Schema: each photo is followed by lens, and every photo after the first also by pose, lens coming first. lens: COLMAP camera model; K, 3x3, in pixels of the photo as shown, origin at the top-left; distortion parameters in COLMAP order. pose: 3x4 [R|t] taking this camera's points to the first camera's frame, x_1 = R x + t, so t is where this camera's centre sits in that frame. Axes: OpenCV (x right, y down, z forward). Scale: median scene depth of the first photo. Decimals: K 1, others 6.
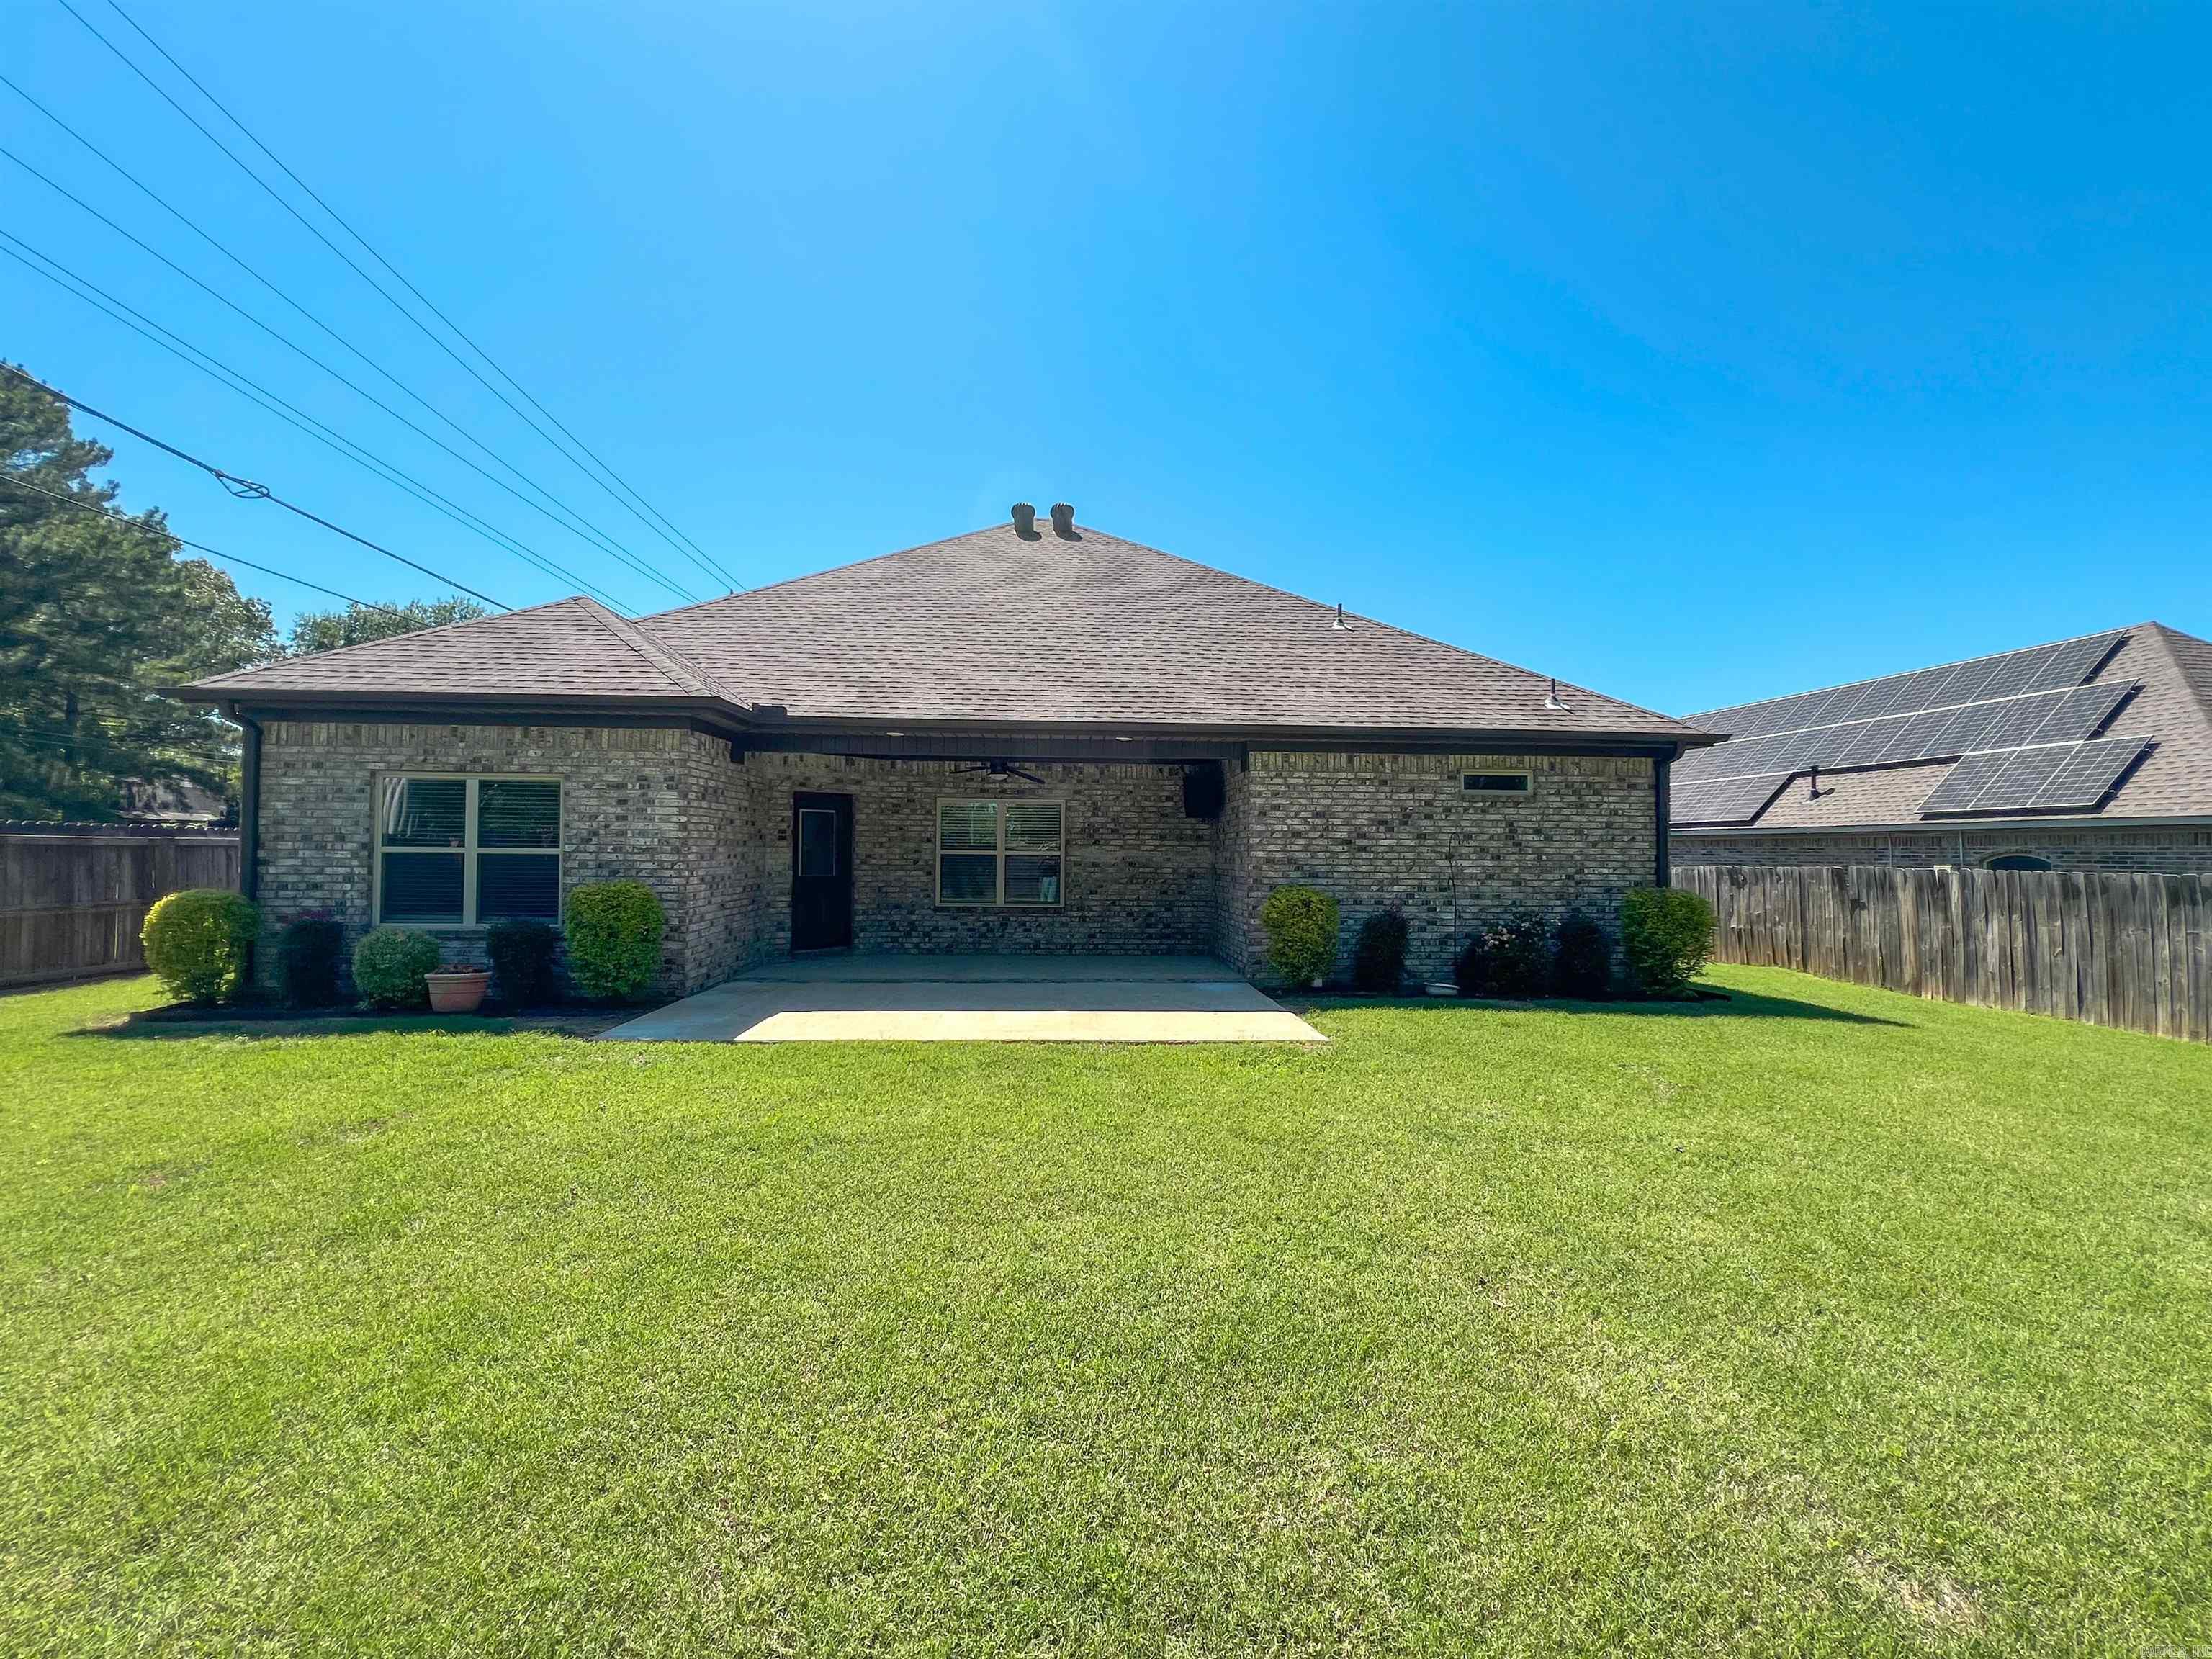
lens RADIAL K [[892.7, 0, 1115.1], [0, 892.7, 830.6], [0, 0, 1]] dist [-0.003694, 0.001026]
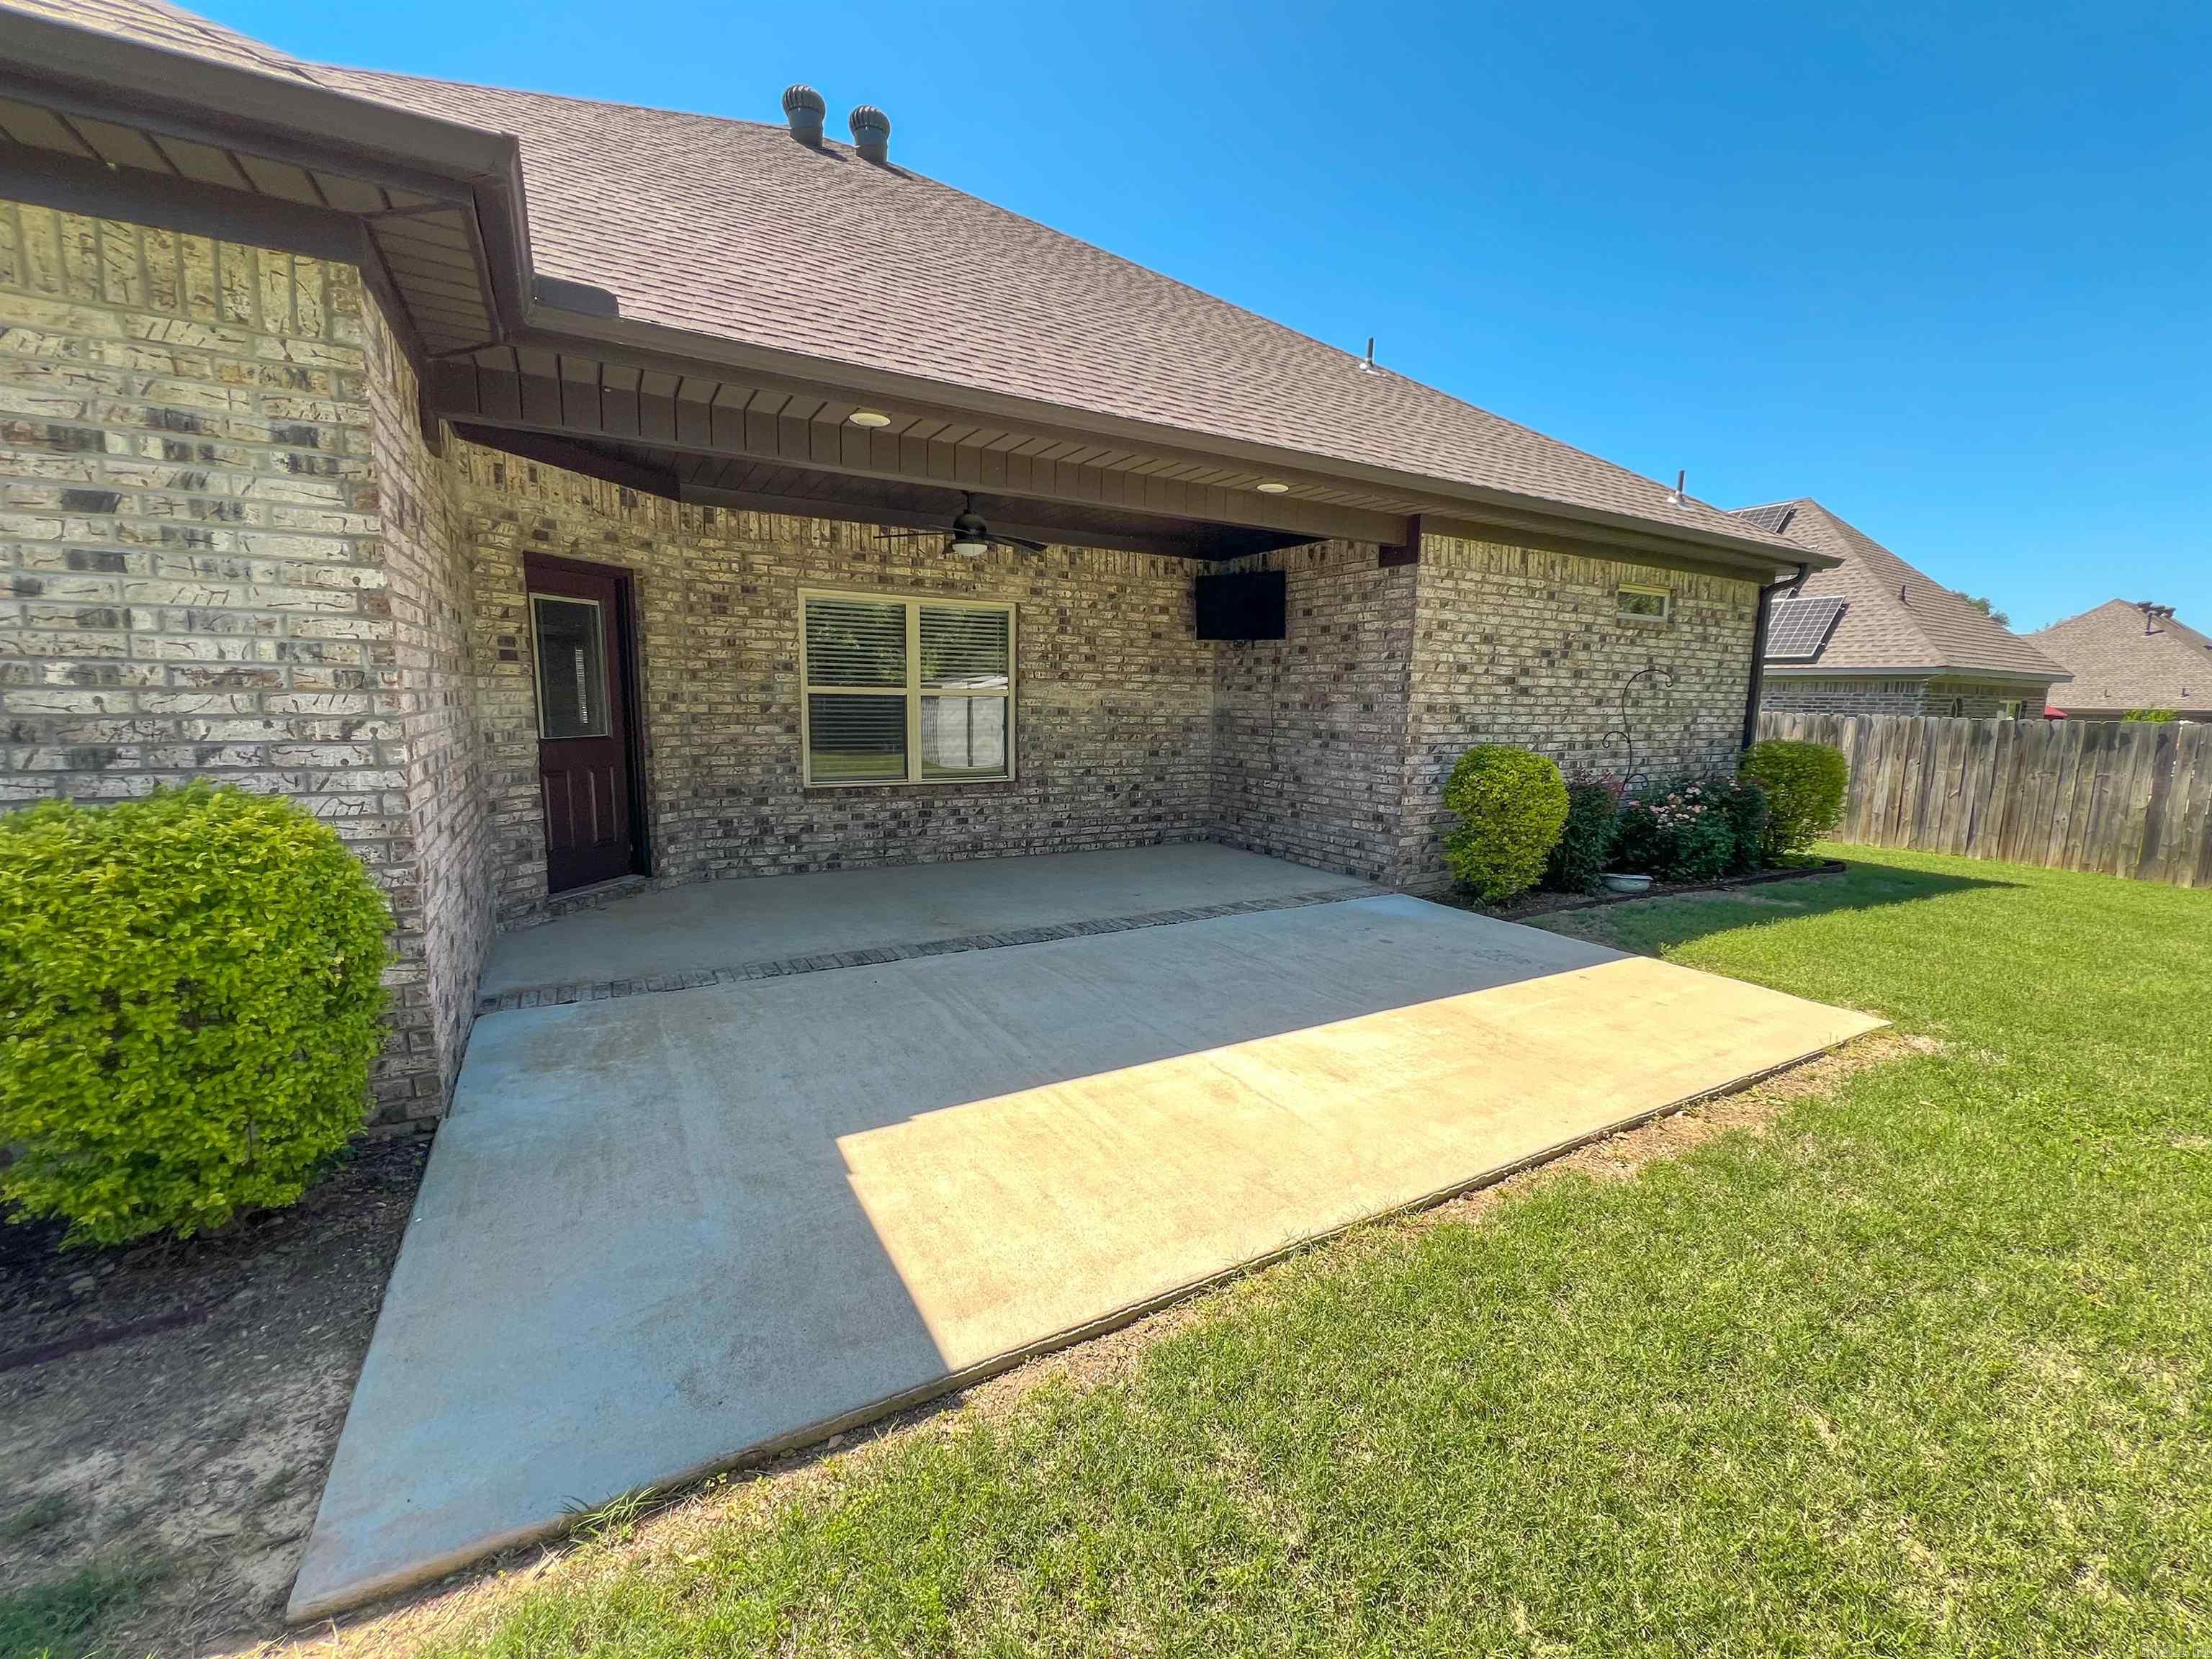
lens RADIAL K [[892.7, 0, 1099.5], [0, 892.7, 824.2], [0, 0, 1]] dist [-0.003694, 0.001026]
pose [[0.900001, -0.057035, 0.432141, -0.327114], [-0.018487, 0.985516, 0.168571, 0.011628], [-0.435496, -0.159703, 0.885911, 0.499298]]
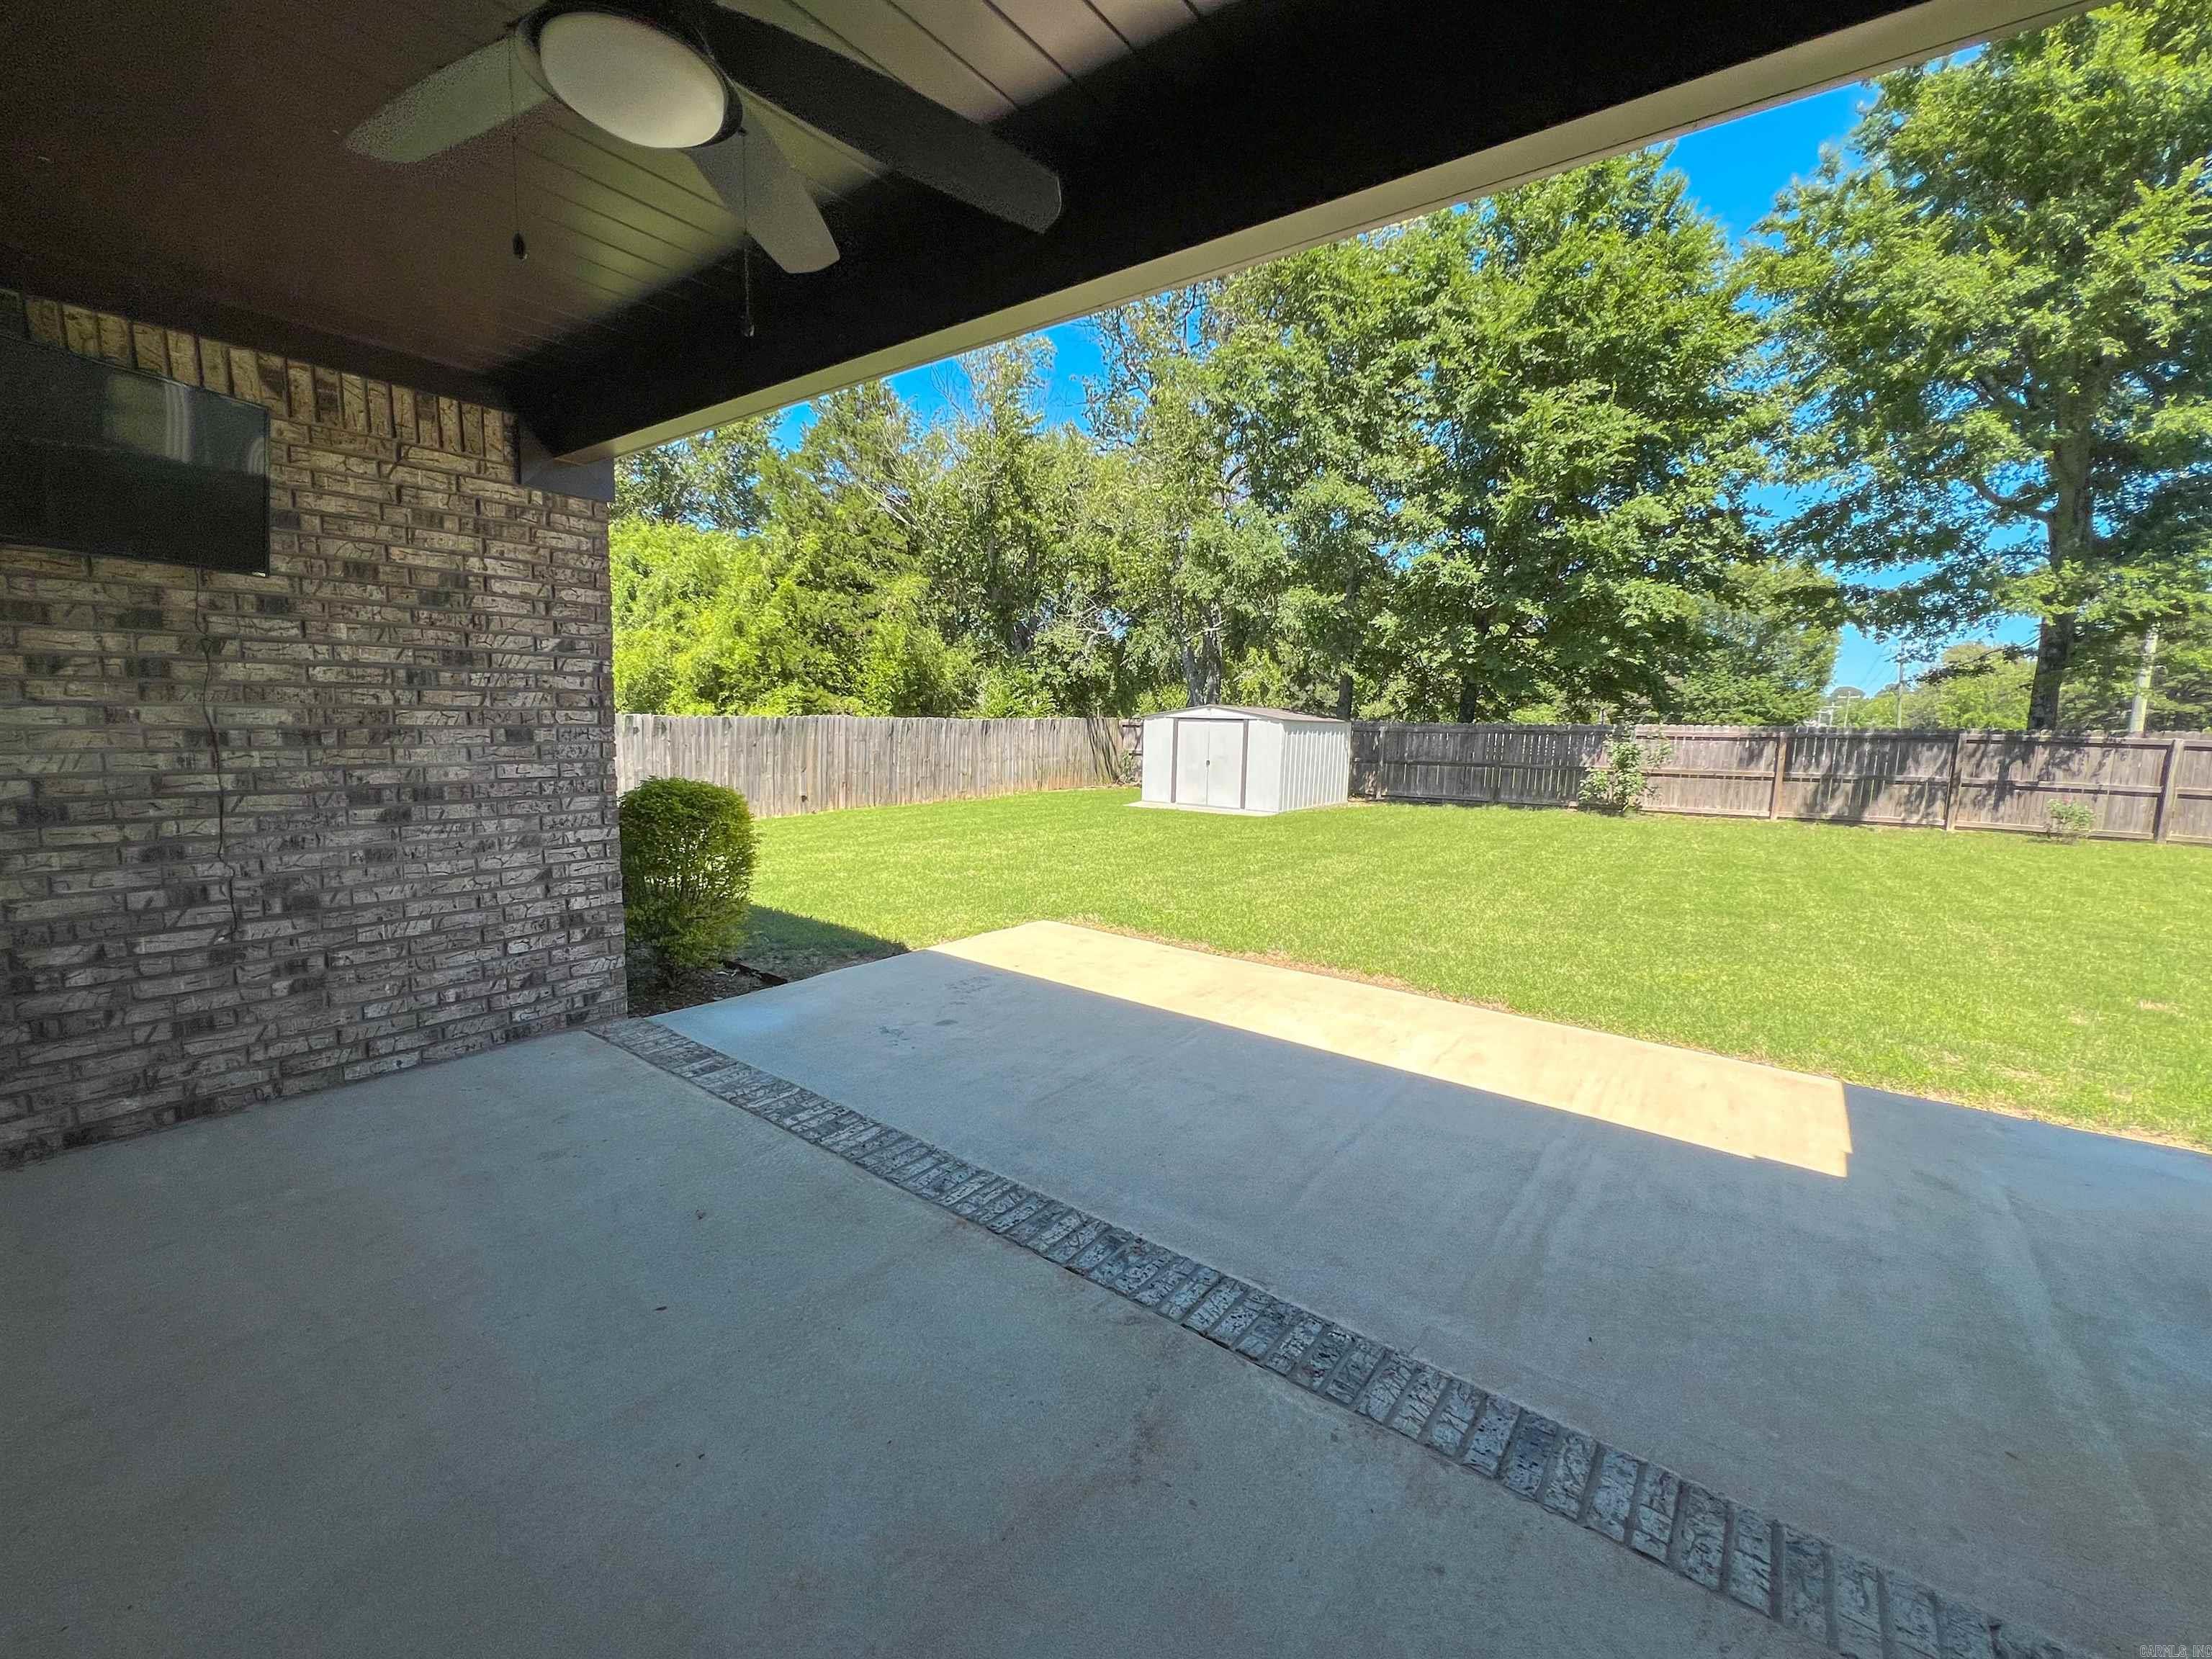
lens RADIAL K [[892.7, 0, 1119.8], [0, 892.7, 825.9], [0, 0, 1]] dist [-0.003694, 0.001026]
pose [[-0.753737, -0.110698, 0.647785, -0.284261], [-0.047427, 0.992303, 0.114388, 0.017612], [-0.655462, 0.055496, -0.753186, 1.129502]]
